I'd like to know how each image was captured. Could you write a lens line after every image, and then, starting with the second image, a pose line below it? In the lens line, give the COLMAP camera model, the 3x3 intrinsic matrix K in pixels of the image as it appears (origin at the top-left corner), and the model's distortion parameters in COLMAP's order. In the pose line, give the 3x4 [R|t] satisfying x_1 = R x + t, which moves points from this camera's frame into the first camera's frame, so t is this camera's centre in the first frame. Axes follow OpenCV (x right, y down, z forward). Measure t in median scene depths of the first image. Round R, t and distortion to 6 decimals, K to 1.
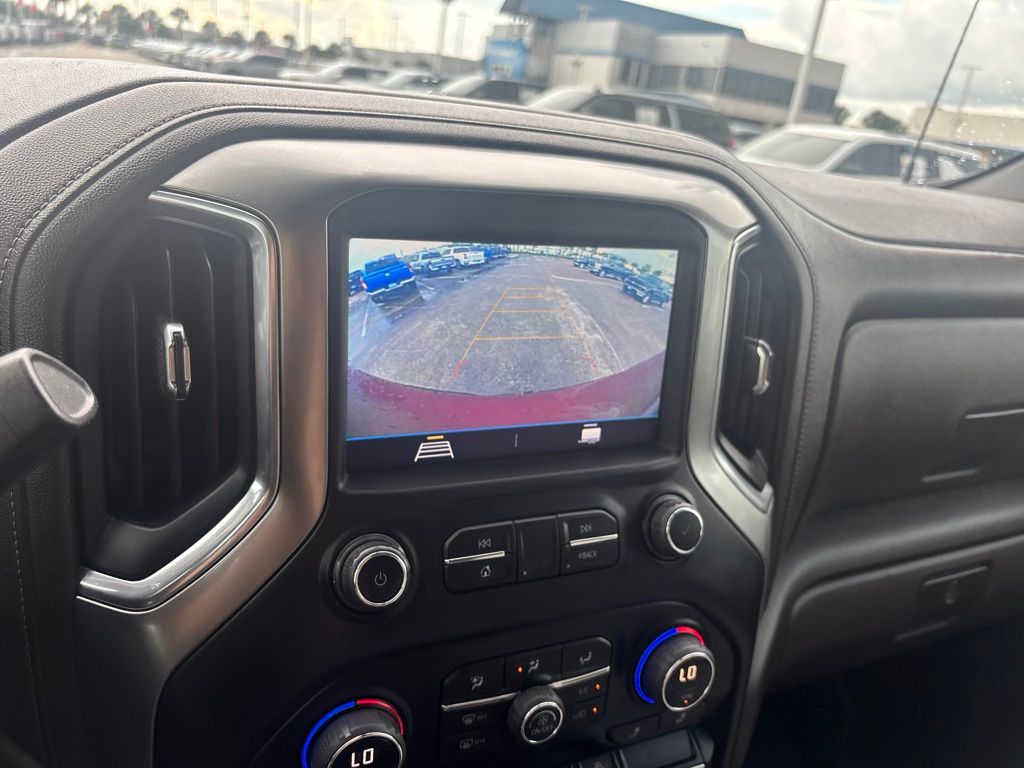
lens RADIAL K [[766.3, 0, 512.0], [0, 766.3, 384.0], [0, 0, 1]] dist [-0.001771, -0.000387]
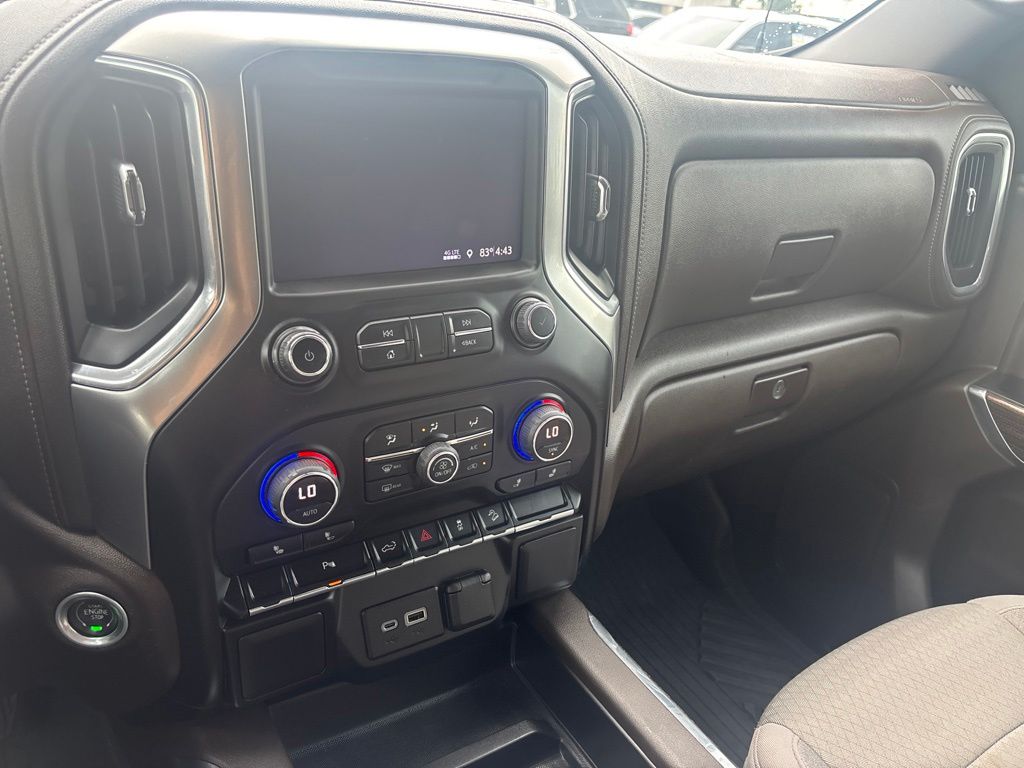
lens RADIAL K [[770.0, 0, 512.0], [0, 770.0, 384.0], [0, 0, 1]] dist [0.053515, -0.060568]
pose [[0.993954, -0.066576, 0.087313, 0.049798], [0.056158, 0.991570, 0.116774, 0.138089], [-0.094351, -0.111164, 0.989313, -0.316523]]
